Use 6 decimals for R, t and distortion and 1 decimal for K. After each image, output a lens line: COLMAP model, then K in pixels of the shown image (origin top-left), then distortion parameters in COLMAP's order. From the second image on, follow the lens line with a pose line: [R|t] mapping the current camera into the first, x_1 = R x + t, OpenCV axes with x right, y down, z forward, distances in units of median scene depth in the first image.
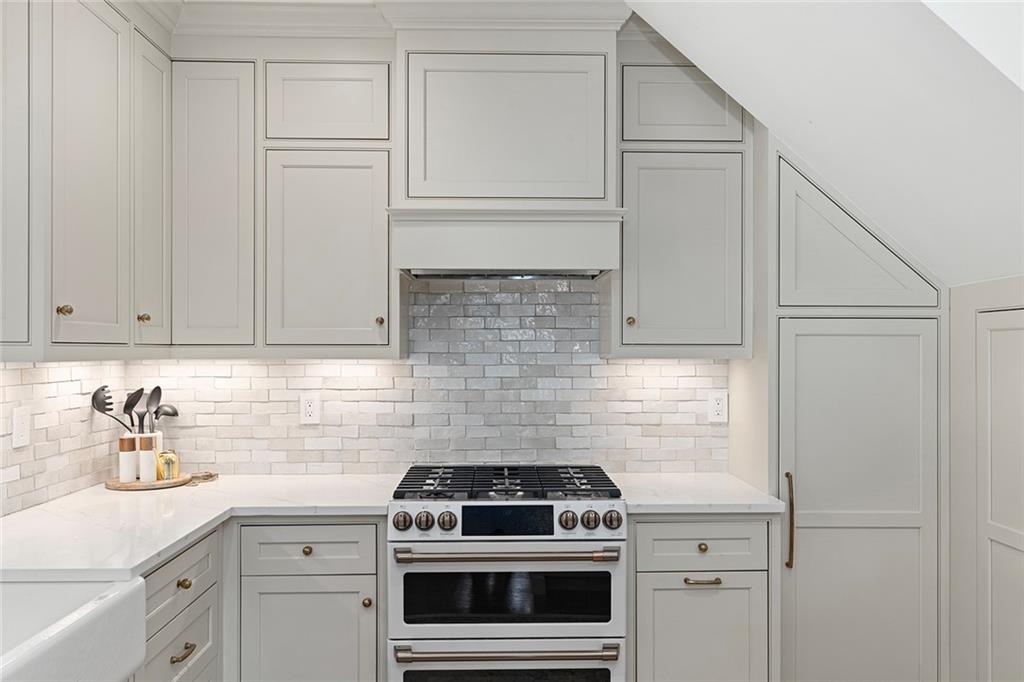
lens RADIAL K [[801.6, 0, 512.0], [0, 801.6, 341.0], [0, 0, 1]] dist [0.003680, 0.000740]
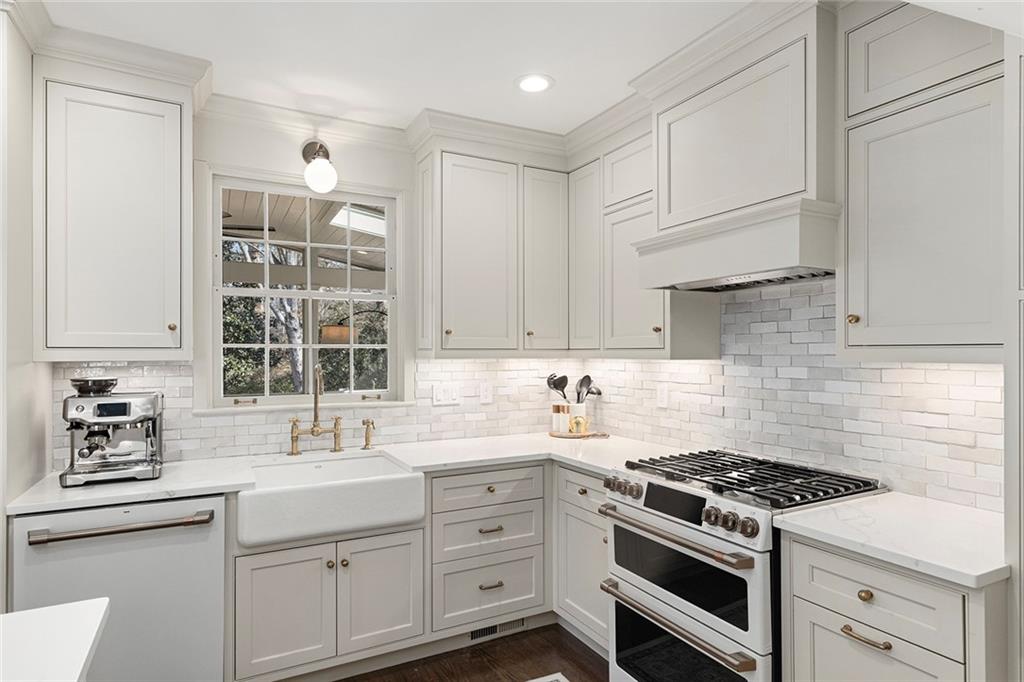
lens RADIAL K [[563.5, 0, 512.6], [0, 563.5, 346.3], [0, 0, 1]] dist [0.001246, 0.000597]
pose [[0.451296, -0.010991, -0.892307, 0.479970], [0.010956, 0.999917, -0.006775, 0.004526], [0.892307, -0.006719, 0.451379, 0.348509]]
